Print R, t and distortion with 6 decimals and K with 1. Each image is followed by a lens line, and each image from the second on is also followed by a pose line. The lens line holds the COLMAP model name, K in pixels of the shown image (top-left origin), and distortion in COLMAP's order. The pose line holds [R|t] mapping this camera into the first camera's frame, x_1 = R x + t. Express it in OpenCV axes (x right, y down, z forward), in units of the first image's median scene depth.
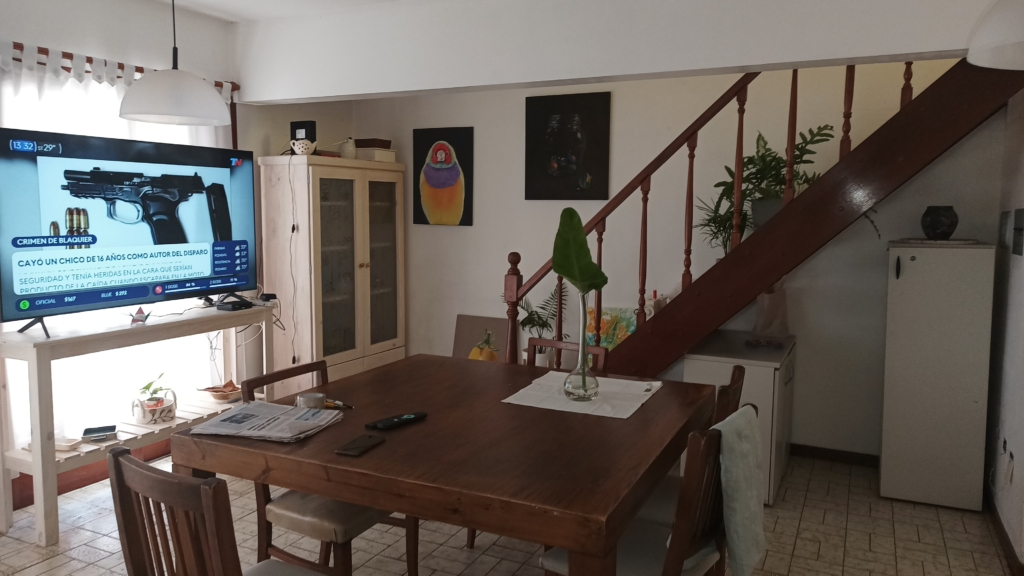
lens RADIAL K [[714.1, 0, 516.4], [0, 714.1, 283.3], [0, 0, 1]] dist [0.029902, -0.046057]
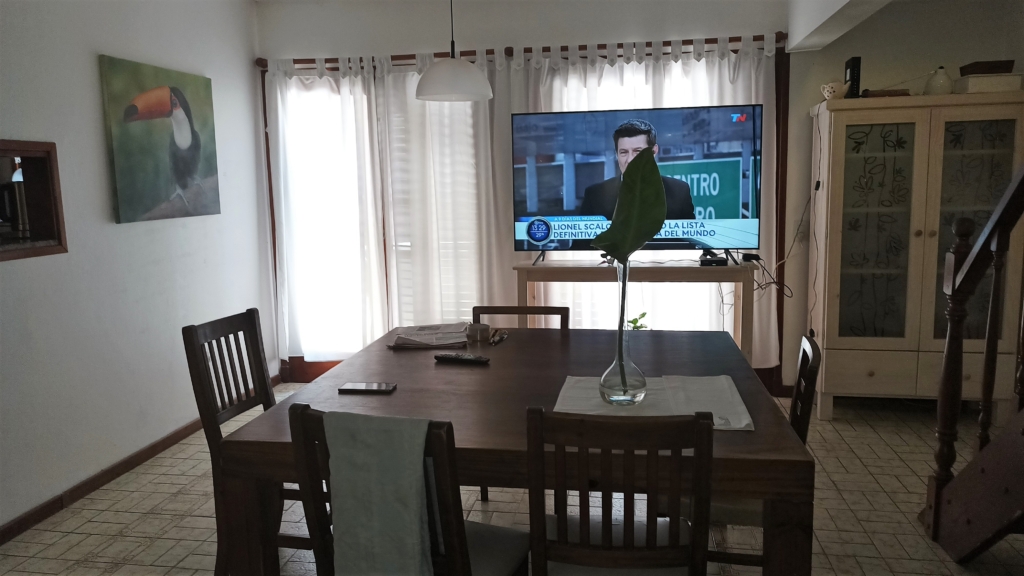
lens RADIAL K [[714.1, 0, 516.4], [0, 714.1, 283.3], [0, 0, 1]] dist [0.029902, -0.046057]
pose [[0.290961, 0.121612, -0.948974, 0.453675], [-0.078542, 0.991577, 0.102991, -0.019180], [0.953506, 0.044568, 0.298062, 0.399416]]
